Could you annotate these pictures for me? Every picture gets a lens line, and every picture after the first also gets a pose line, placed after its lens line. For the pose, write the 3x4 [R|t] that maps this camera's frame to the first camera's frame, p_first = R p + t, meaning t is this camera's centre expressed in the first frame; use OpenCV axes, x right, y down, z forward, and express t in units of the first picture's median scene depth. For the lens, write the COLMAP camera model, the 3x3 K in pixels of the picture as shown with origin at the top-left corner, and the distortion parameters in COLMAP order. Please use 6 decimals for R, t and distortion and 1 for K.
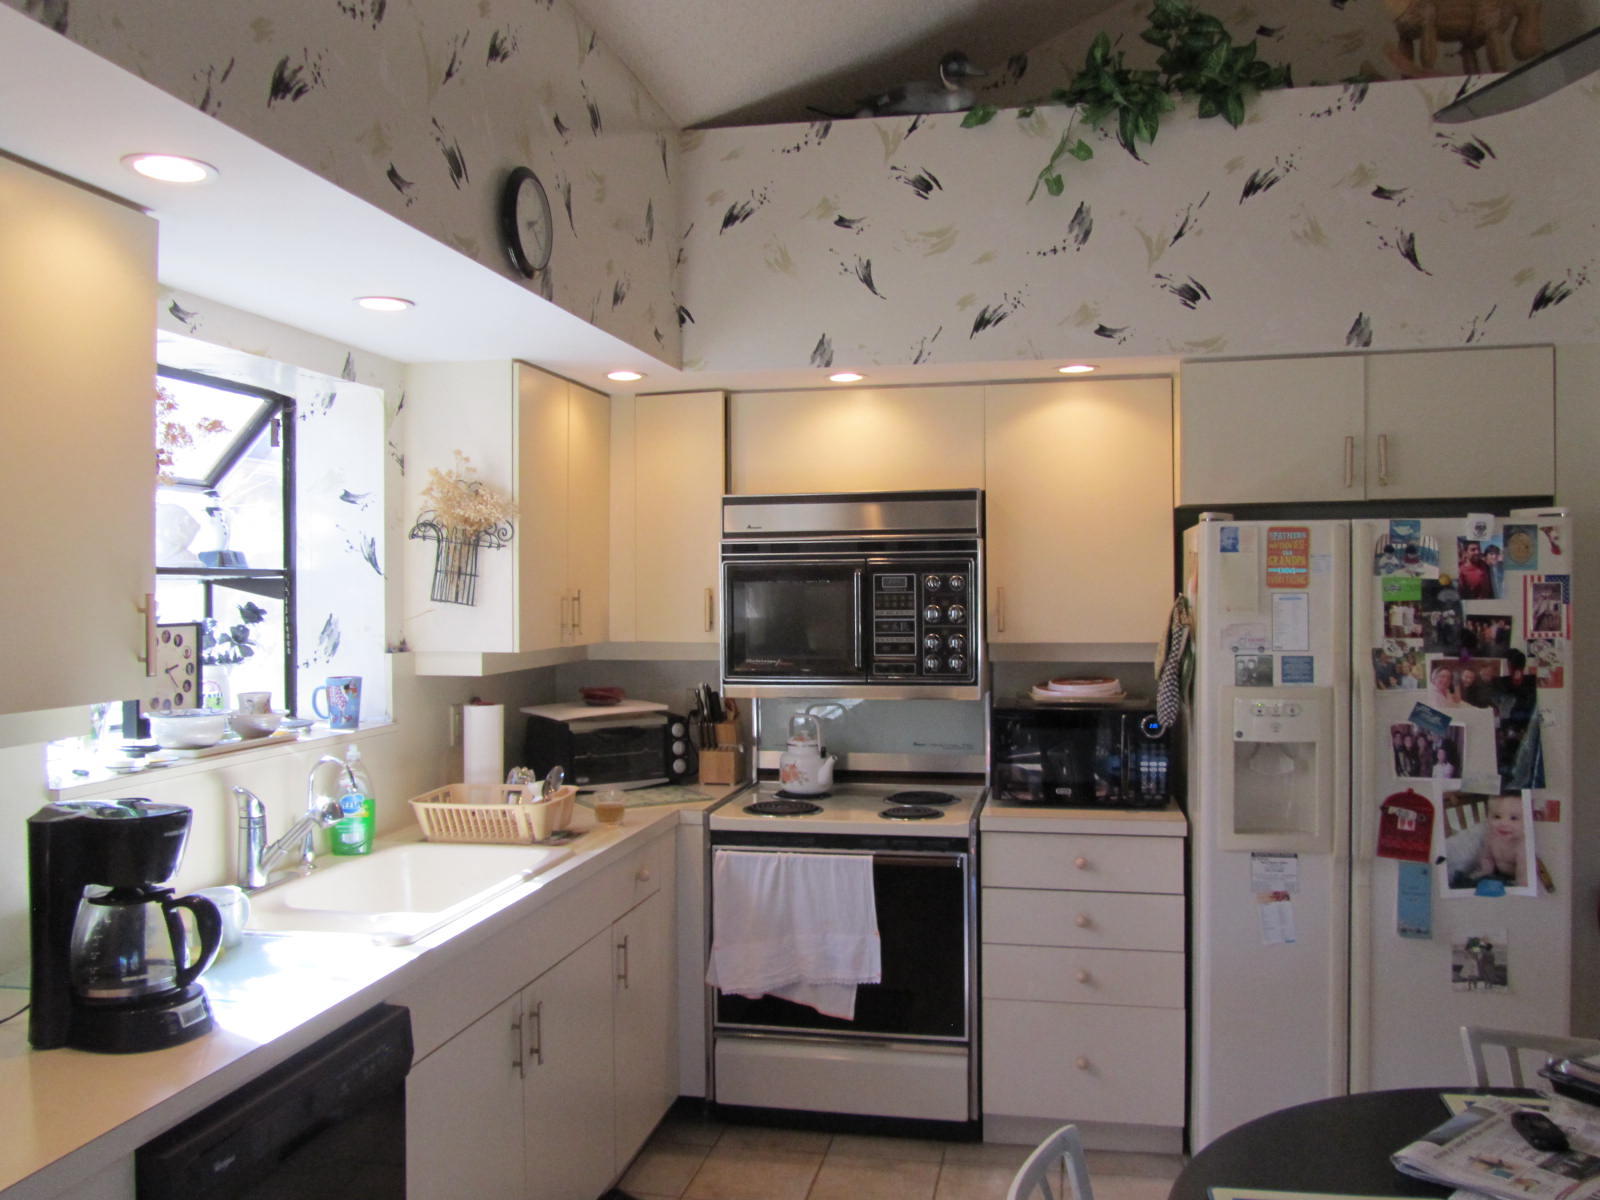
lens RADIAL K [[1325.4, 0, 808.4], [0, 1325.4, 596.2], [0, 0, 1]] dist [-0.042556, 0.009184]
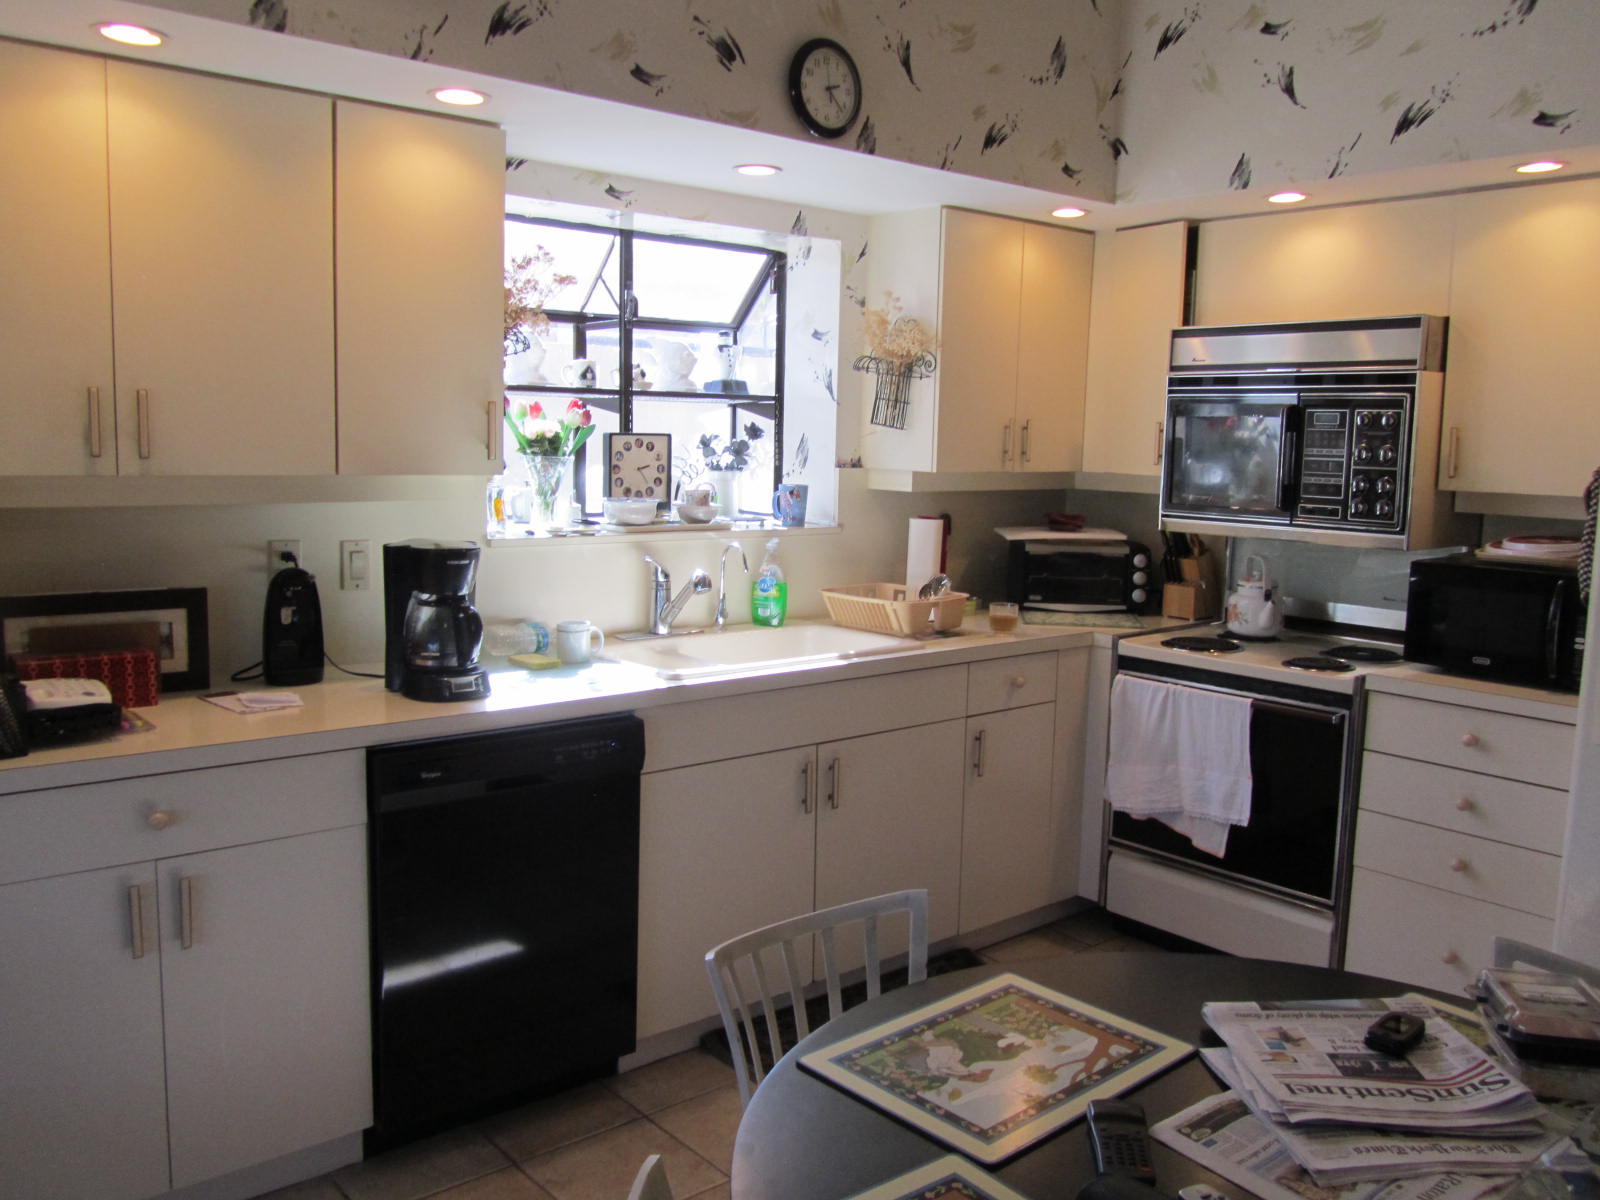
lens RADIAL K [[1325.4, 0, 808.4], [0, 1325.4, 596.2], [0, 0, 1]] dist [-0.042556, 0.009184]
pose [[0.784082, 0.100940, -0.612393, 0.388228], [-0.031055, 0.991831, 0.123721, 0.011002], [0.619879, -0.077990, 0.780812, 0.043962]]
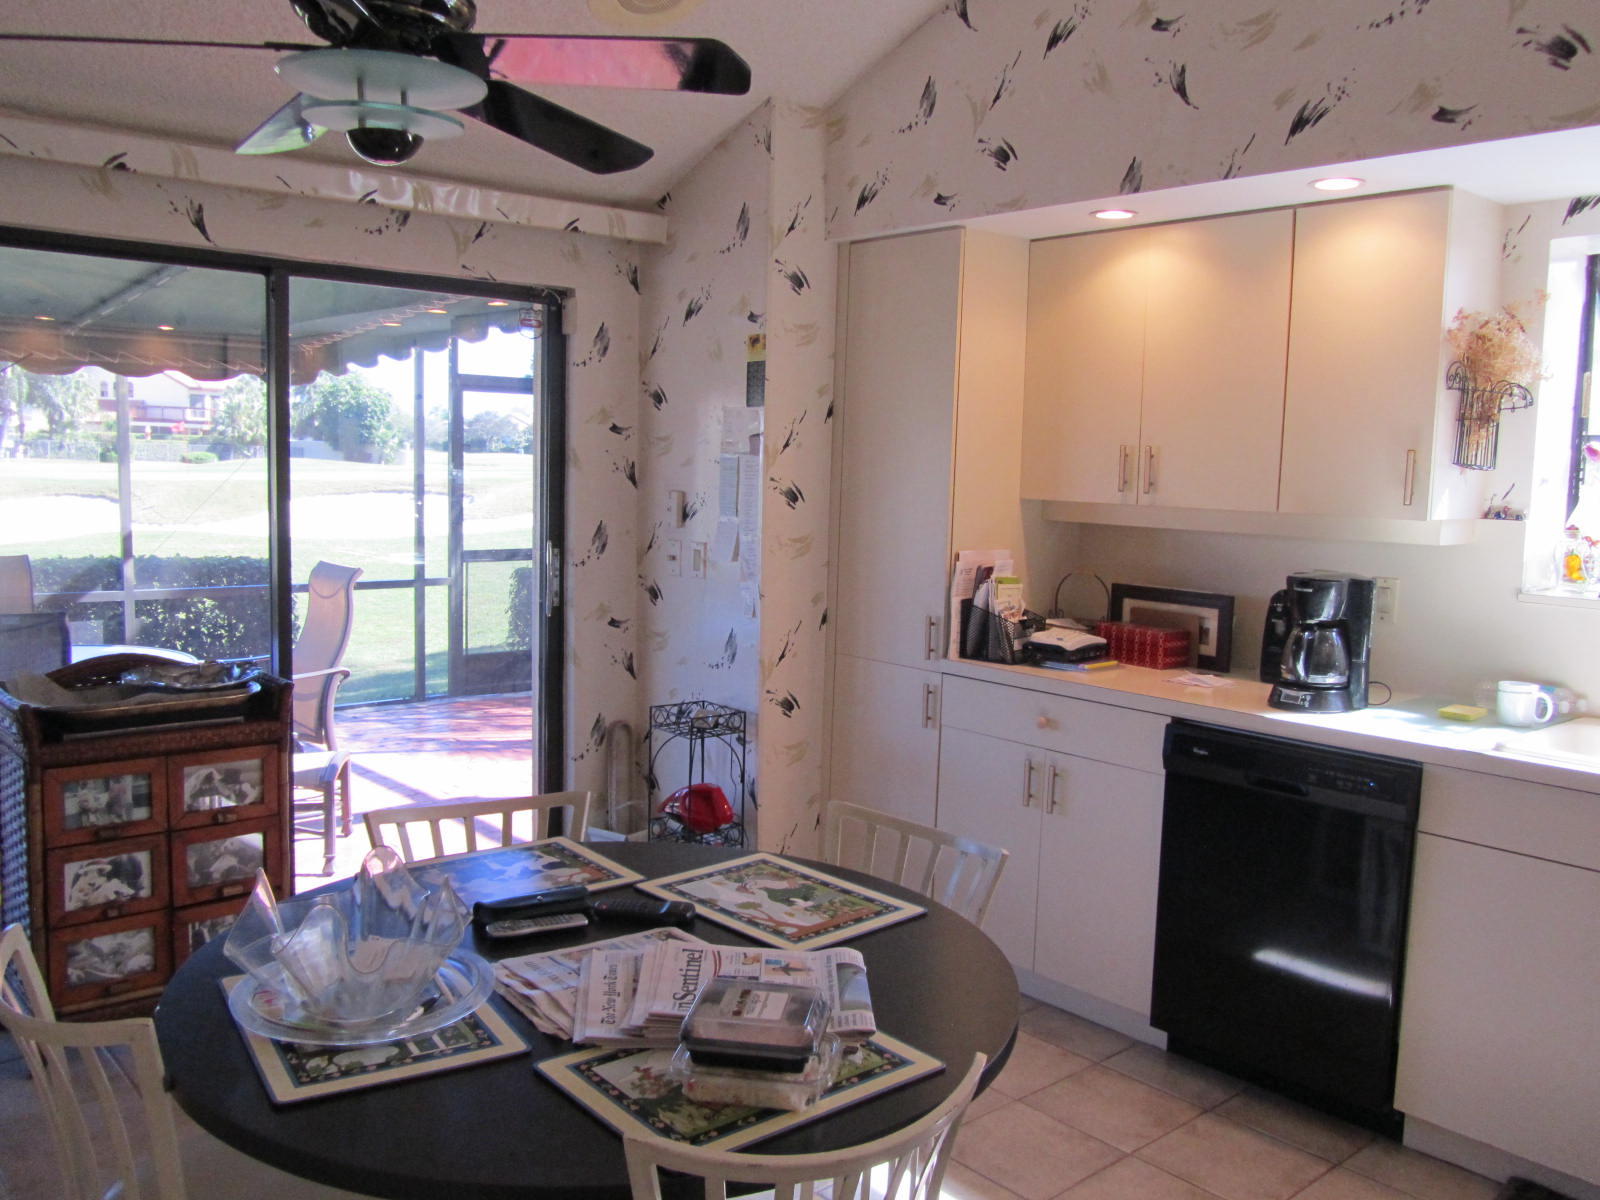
lens RADIAL K [[1287.2, 0, 766.4], [0, 1287.2, 593.1], [0, 0, 1]] dist [-0.042500, -0.000610]
pose [[-0.620413, 0.068363, -0.781290, 0.642666], [-0.027951, 0.993633, 0.109139, 0.012416], [0.783777, 0.089550, -0.614553, 0.774007]]
